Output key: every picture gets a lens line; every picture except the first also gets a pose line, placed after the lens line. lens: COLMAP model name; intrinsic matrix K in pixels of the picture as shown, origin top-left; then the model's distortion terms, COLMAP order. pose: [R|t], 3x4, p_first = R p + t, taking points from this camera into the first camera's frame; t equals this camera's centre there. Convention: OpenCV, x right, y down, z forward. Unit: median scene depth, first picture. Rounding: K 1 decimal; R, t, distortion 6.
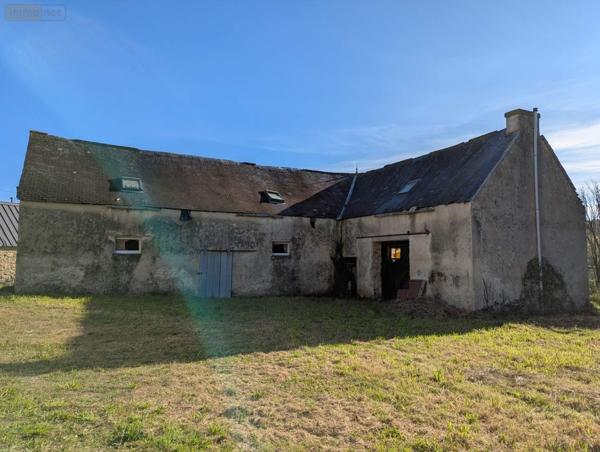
lens RADIAL K [[392.4, 0, 300.0], [0, 392.4, 226.0], [0, 0, 1]] dist [0.052839, -0.029683]
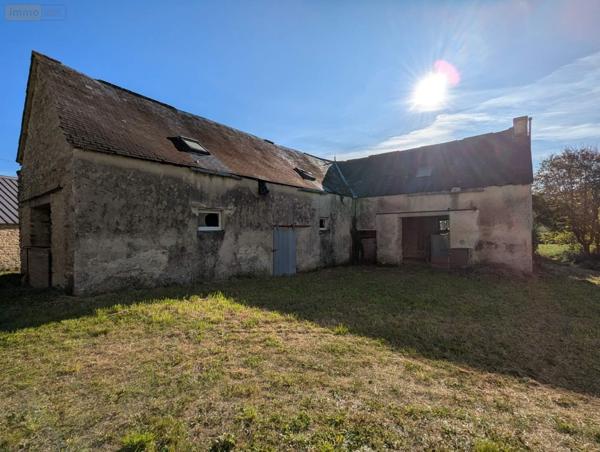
lens RADIAL K [[277.3, 0, 300.0], [0, 277.3, 226.0], [0, 0, 1]] dist [-0.000146, -0.000067]
pose [[0.923463, -0.010739, 0.383537, -0.479689], [-0.014368, 0.997939, 0.062537, 0.022094], [-0.383418, -0.063261, 0.921406, 0.405580]]
